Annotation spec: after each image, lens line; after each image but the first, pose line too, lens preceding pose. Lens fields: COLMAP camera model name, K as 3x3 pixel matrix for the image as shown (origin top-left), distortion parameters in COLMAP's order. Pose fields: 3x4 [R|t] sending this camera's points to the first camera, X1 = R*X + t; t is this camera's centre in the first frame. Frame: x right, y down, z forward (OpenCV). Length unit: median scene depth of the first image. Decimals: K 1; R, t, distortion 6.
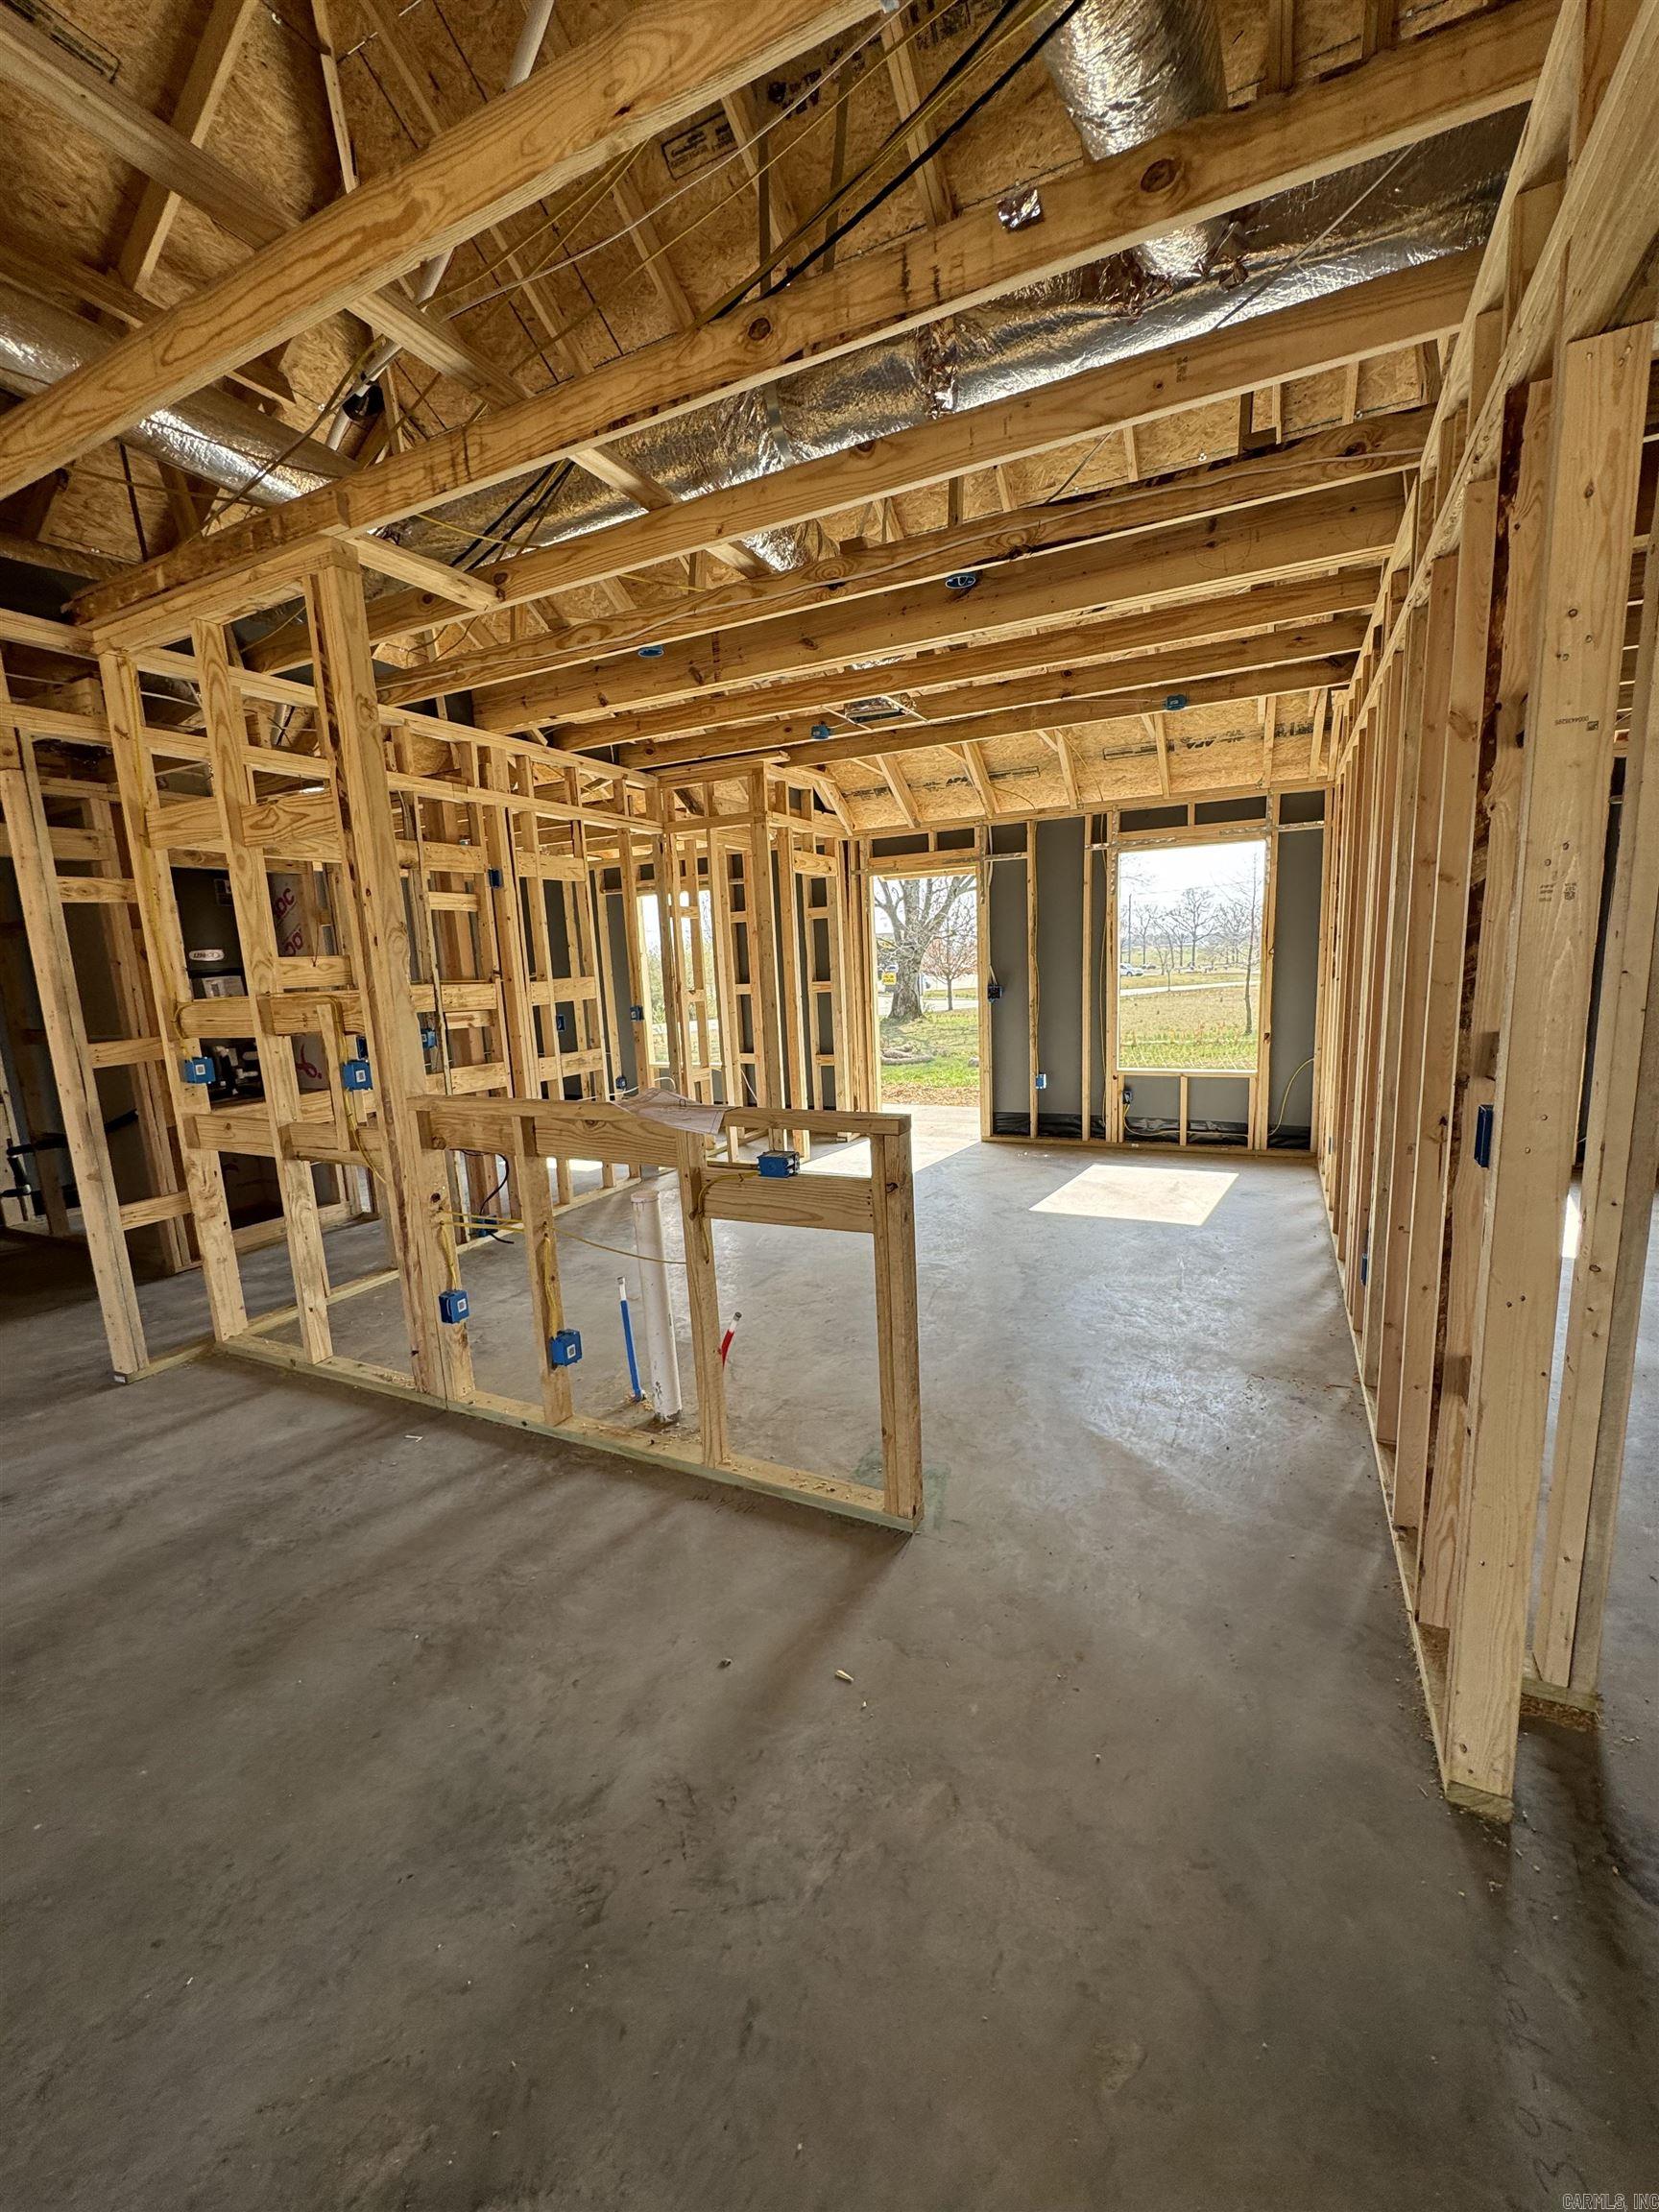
lens RADIAL K [[877.9, 0, 828.5], [0, 877.9, 1107.1], [0, 0, 1]] dist [-0.002544, 0.000580]
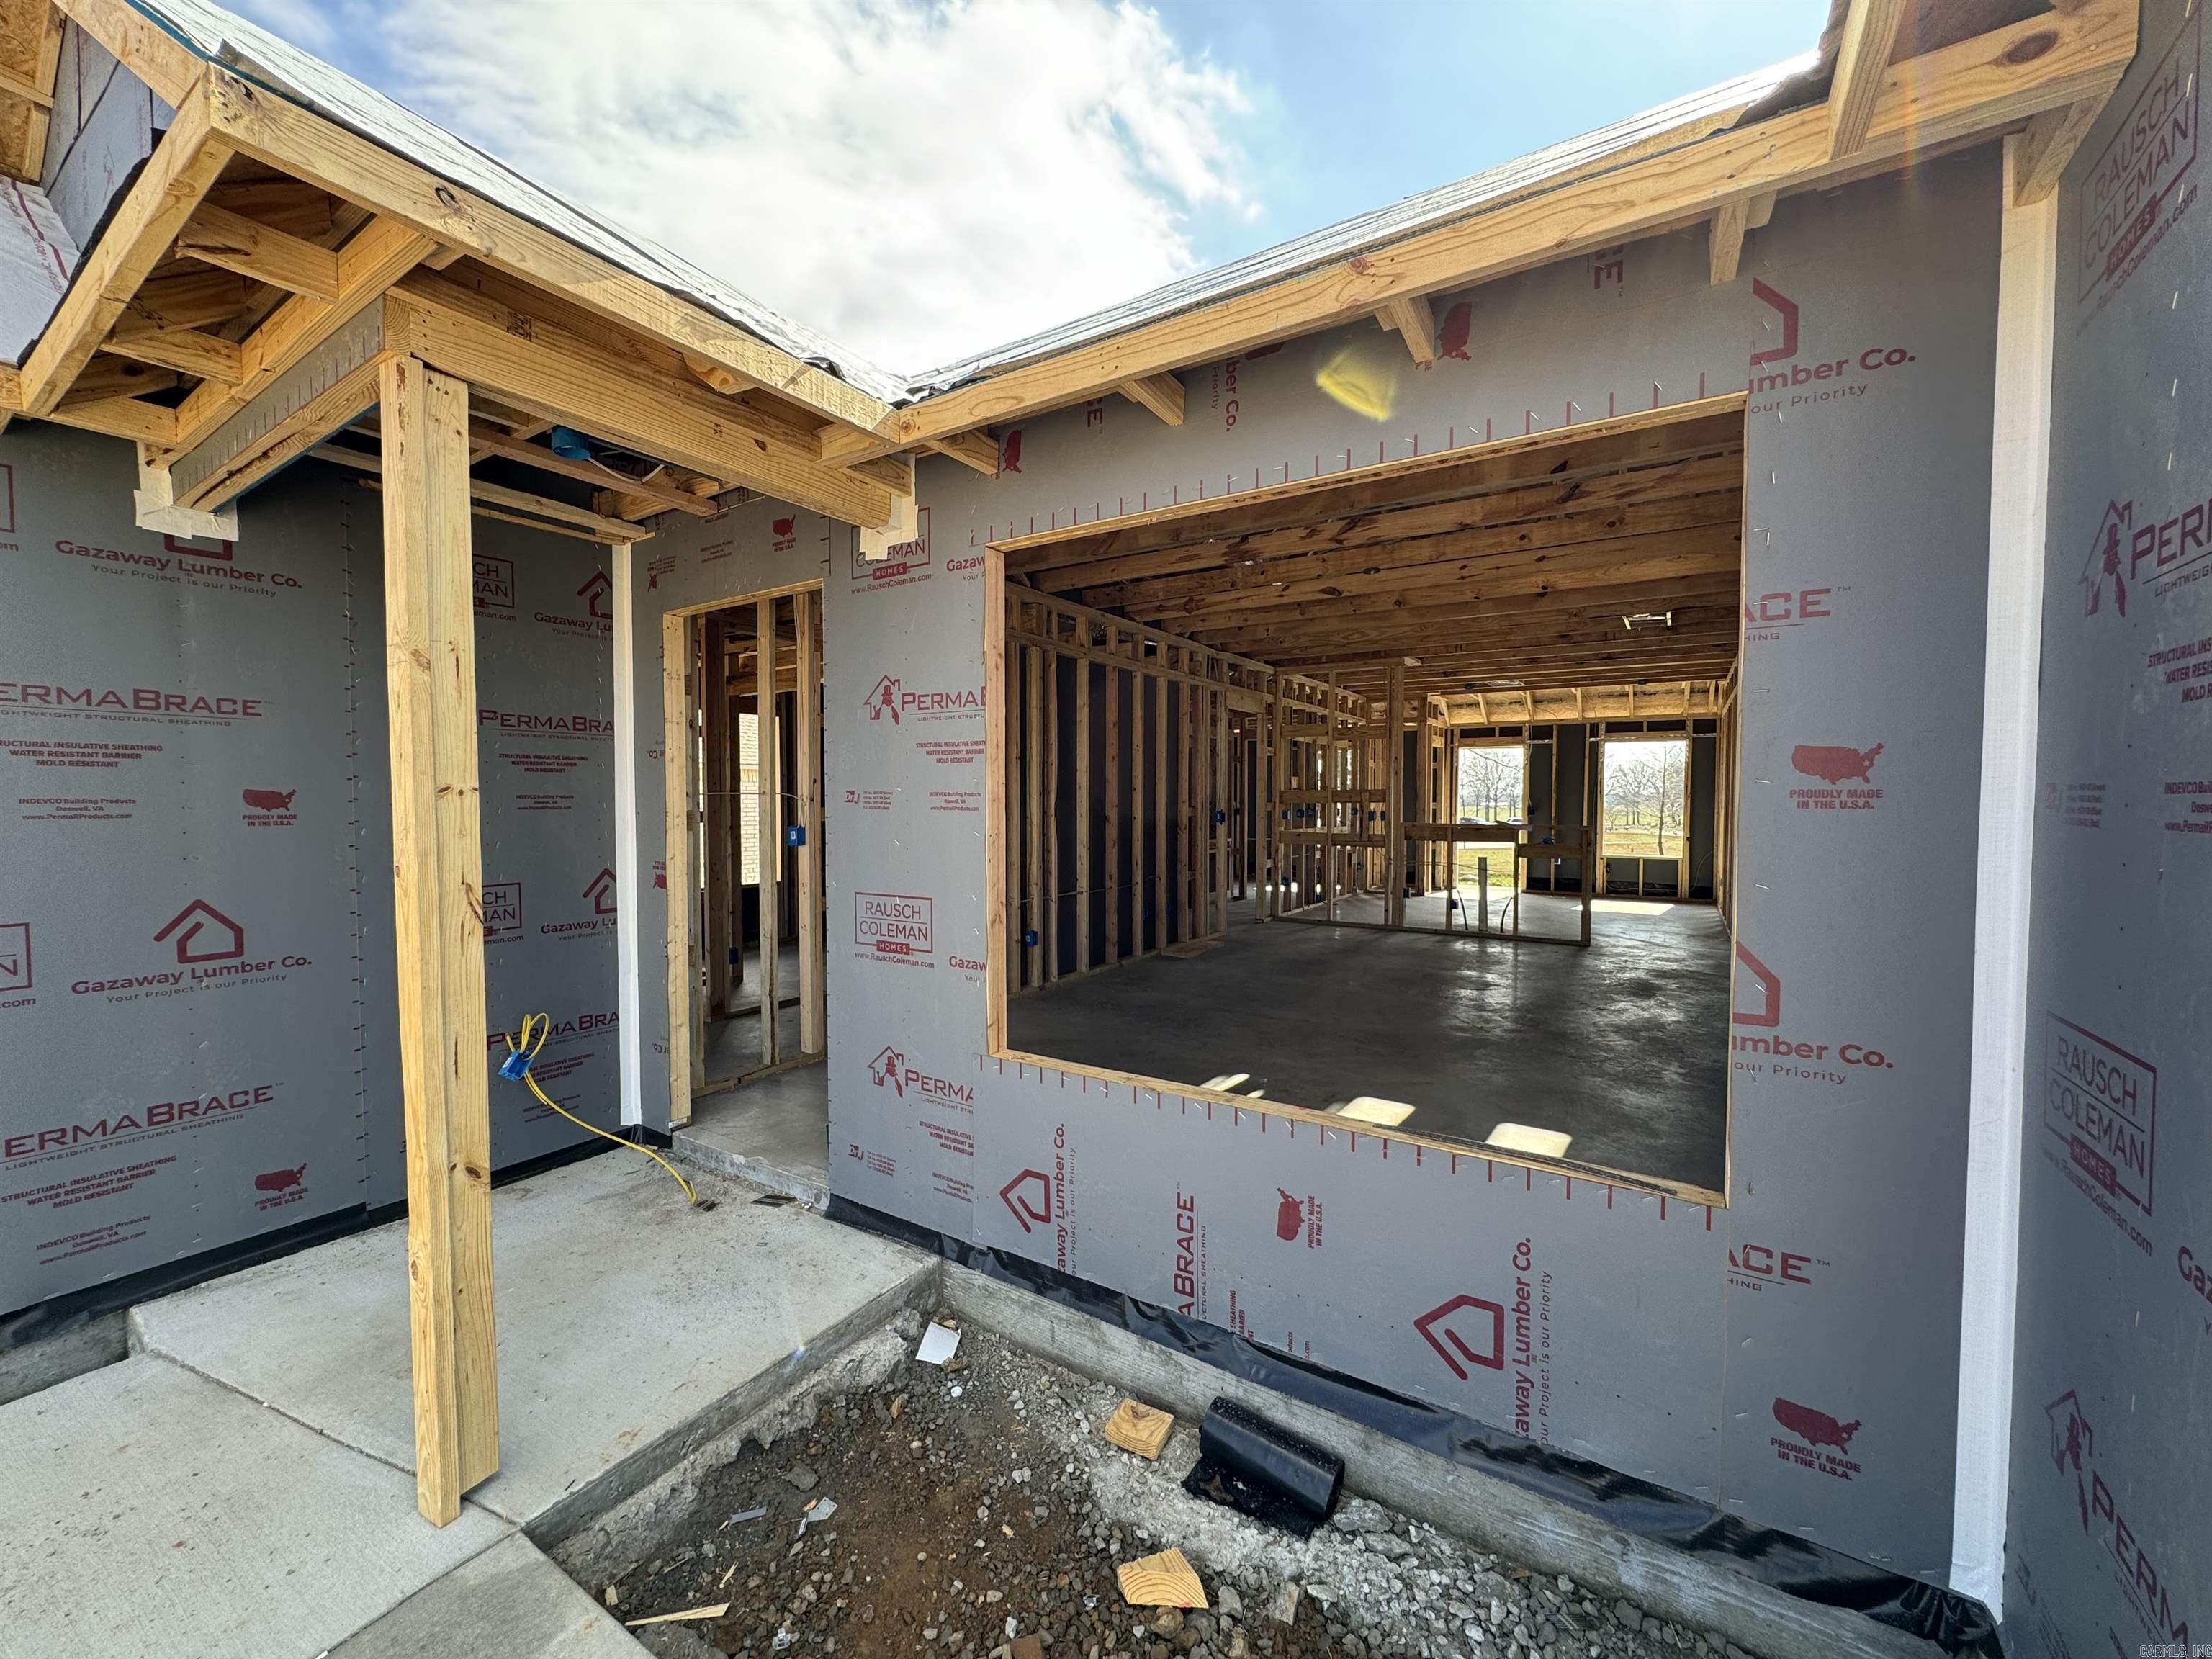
lens RADIAL K [[877.9, 0, 1111.9], [0, 877.9, 843.6], [0, 0, 1]] dist [-0.002544, 0.000580]
pose [[0.993408, 0.057737, -0.099029, -0.550209], [-0.070555, 0.988835, -0.131250, 0.264103], [0.090346, 0.137372, 0.986391, -0.988800]]
